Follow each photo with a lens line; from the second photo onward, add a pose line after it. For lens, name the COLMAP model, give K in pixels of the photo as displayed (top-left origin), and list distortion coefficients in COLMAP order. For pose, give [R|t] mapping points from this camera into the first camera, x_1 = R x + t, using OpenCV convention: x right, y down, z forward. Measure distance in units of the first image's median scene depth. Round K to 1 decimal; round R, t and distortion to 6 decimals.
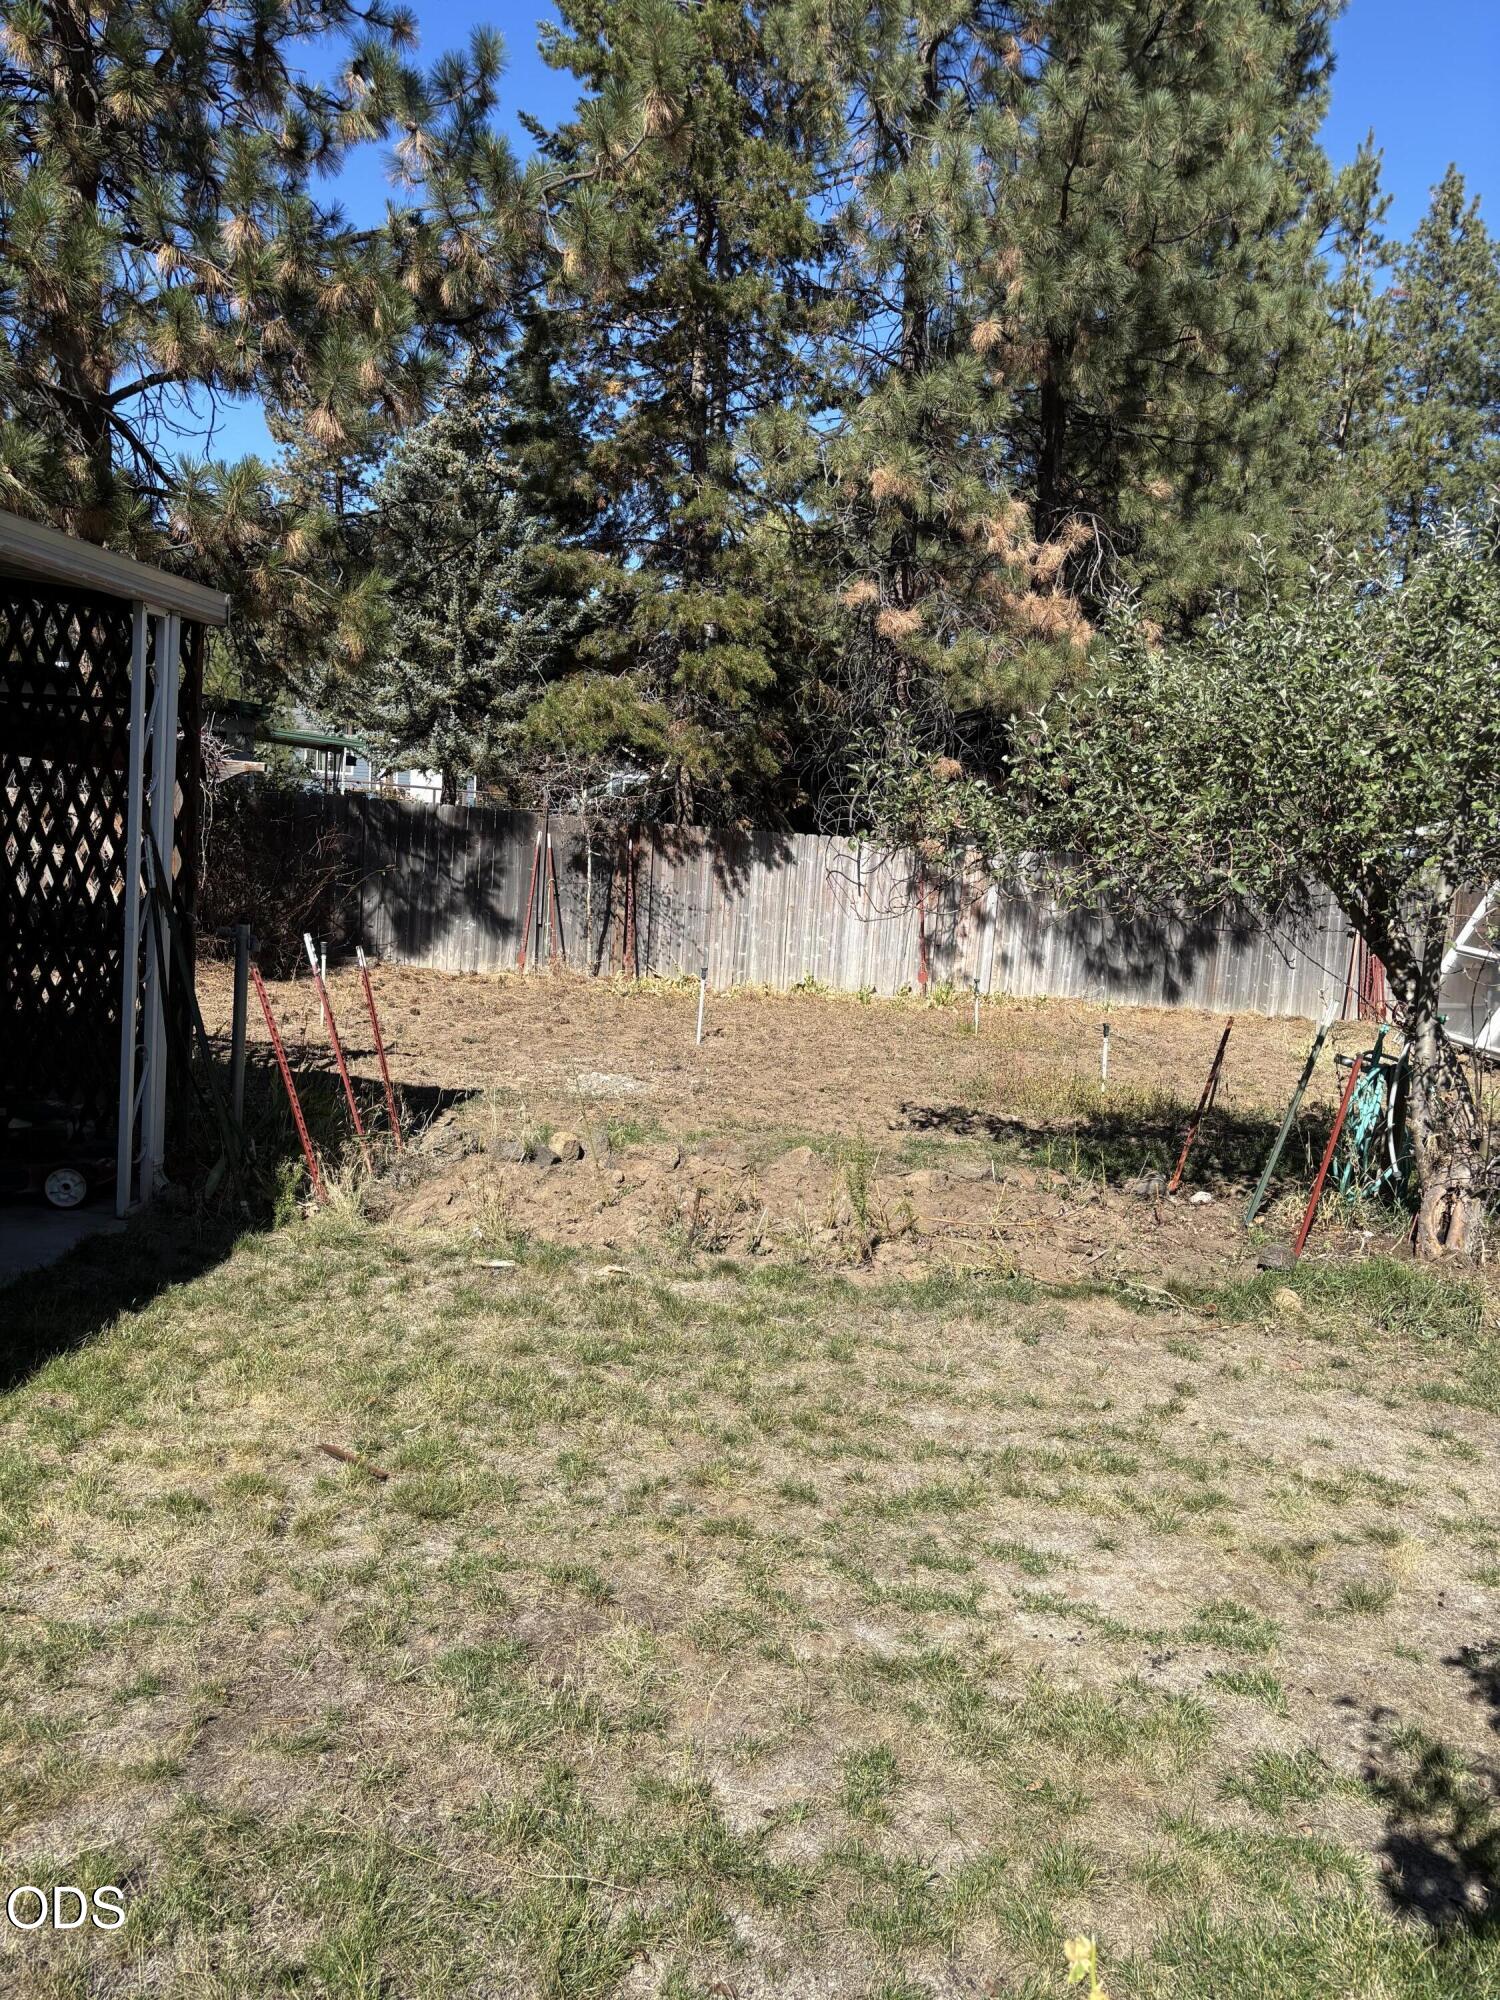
lens RADIAL K [[1500.6, 0, 750.0], [0, 1500.6, 1000.0], [0, 0, 1]] dist [0.042229, -0.036274]
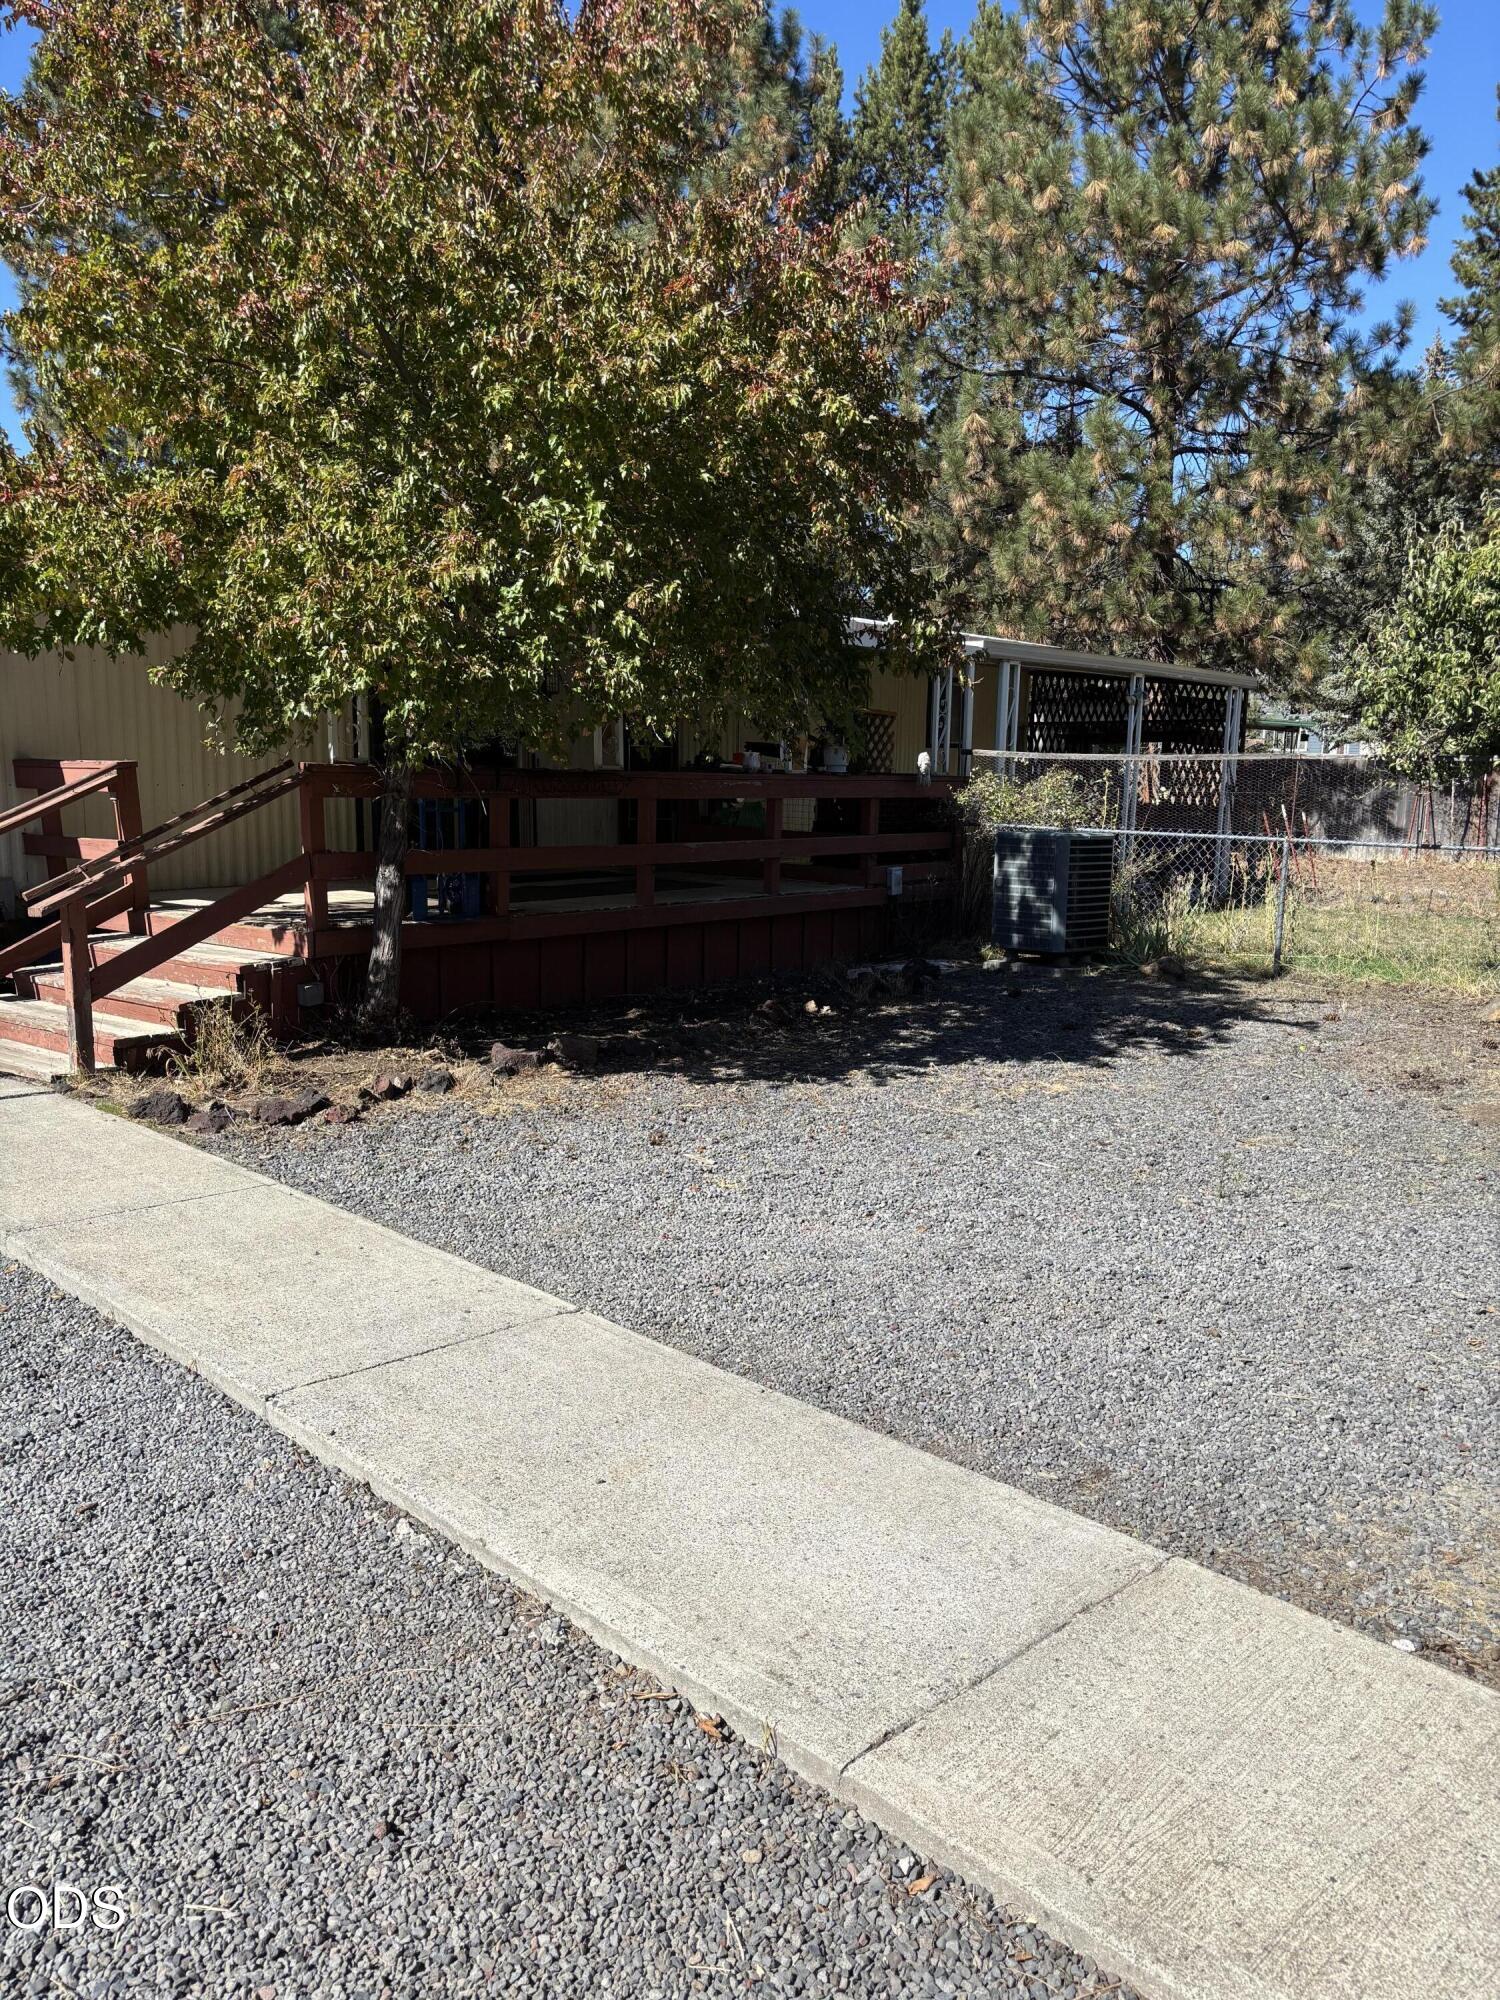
lens RADIAL K [[1500.6, 0, 750.0], [0, 1500.6, 1000.0], [0, 0, 1]] dist [0.042229, -0.036274]
pose [[0.821165, 0.037120, -0.569482, 0.196929], [-0.031035, 0.999310, 0.020387, 0.119314], [0.569847, 0.000933, 0.821751, -0.729318]]
